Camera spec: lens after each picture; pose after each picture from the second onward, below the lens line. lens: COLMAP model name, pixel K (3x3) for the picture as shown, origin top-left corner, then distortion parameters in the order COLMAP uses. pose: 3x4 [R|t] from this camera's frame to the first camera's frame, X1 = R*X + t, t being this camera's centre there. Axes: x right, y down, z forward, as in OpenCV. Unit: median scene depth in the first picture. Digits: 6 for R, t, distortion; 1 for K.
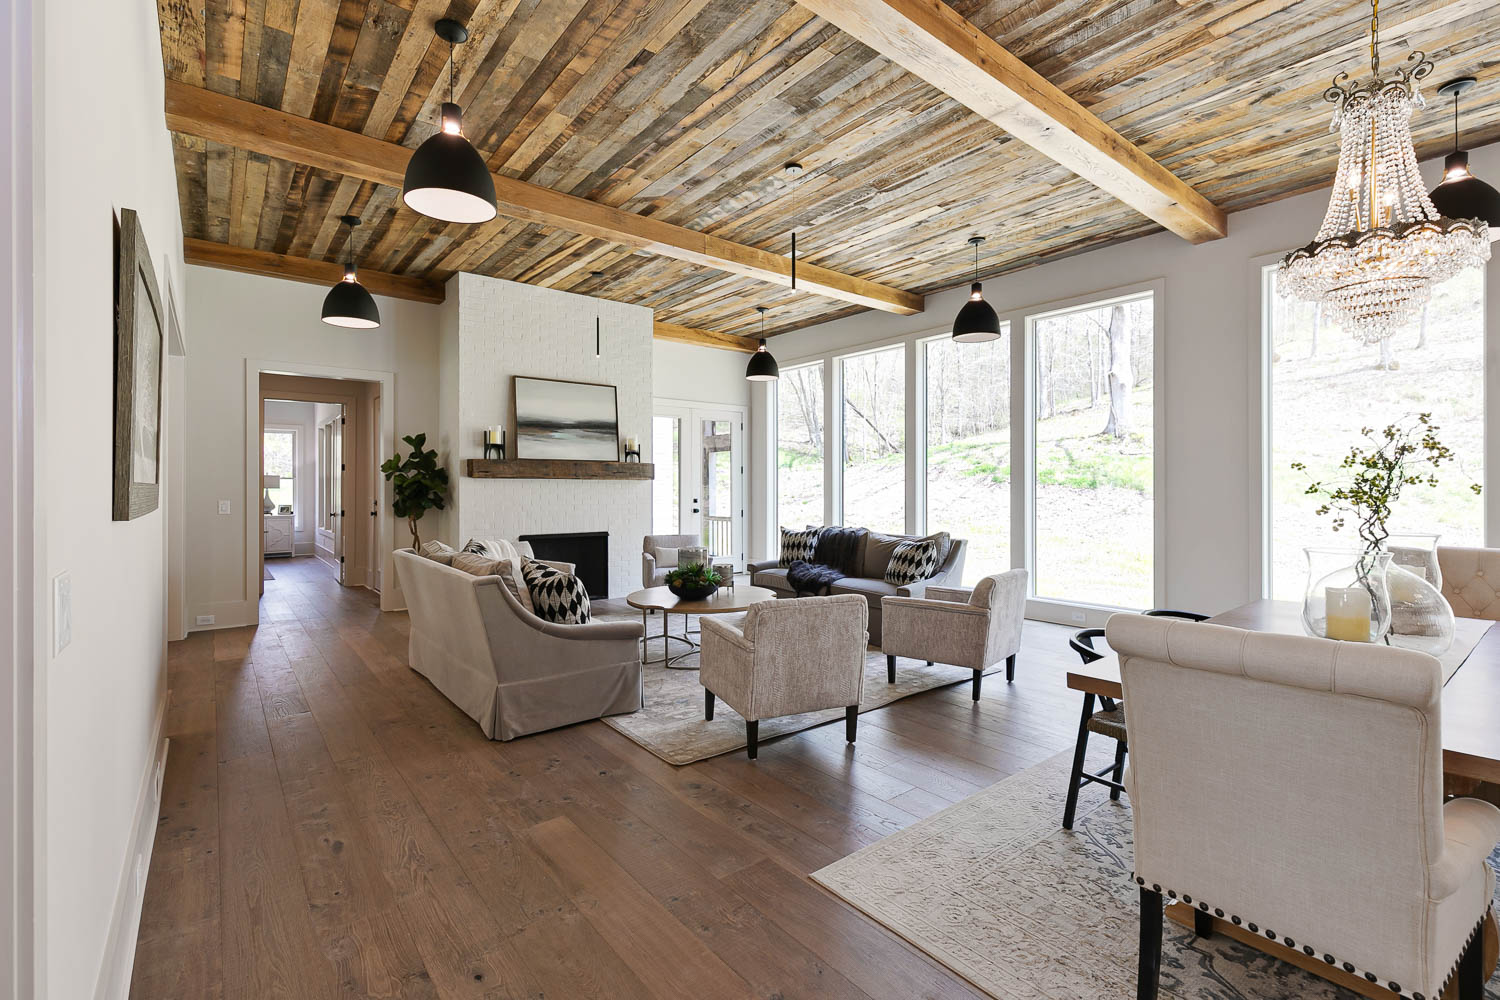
lens RADIAL K [[687.8, 0, 749.6], [0, 687.8, 491.9], [0, 0, 1]] dist [0.001078, -0.000033]
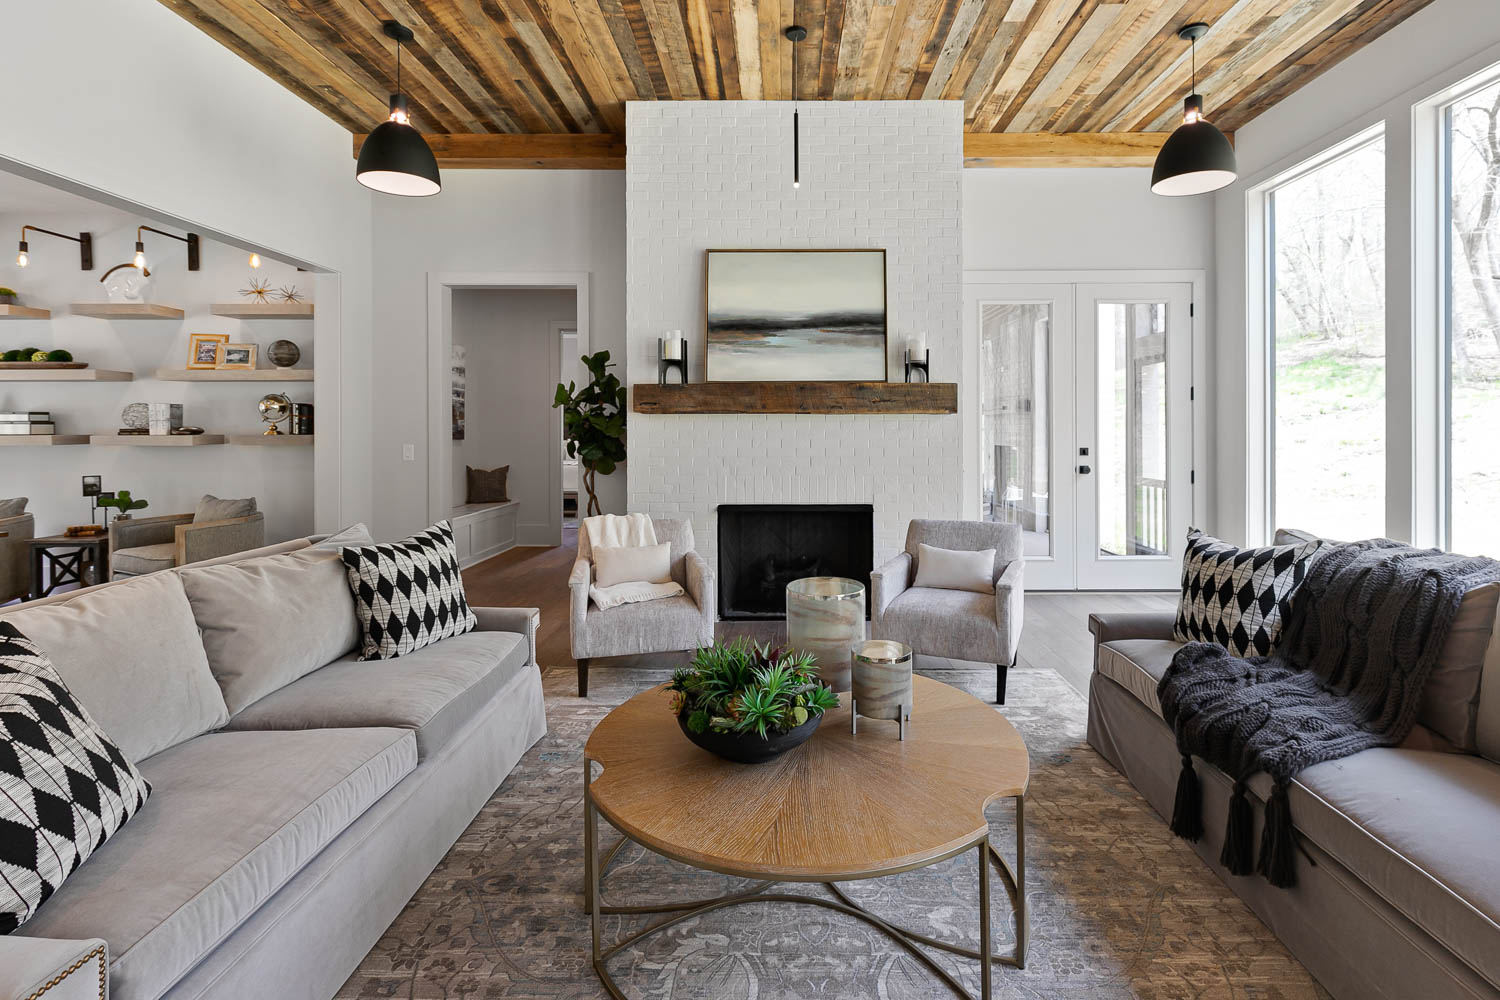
lens RADIAL K [[687.8, 0, 794.1], [0, 687.8, 435.6], [0, 0, 1]] dist [0.001078, -0.000033]
pose [[0.776166, 0.006956, -0.630491, 0.112057], [-0.003066, 0.999969, 0.007258, -0.003979], [0.630522, -0.003700, 0.776163, 0.538326]]
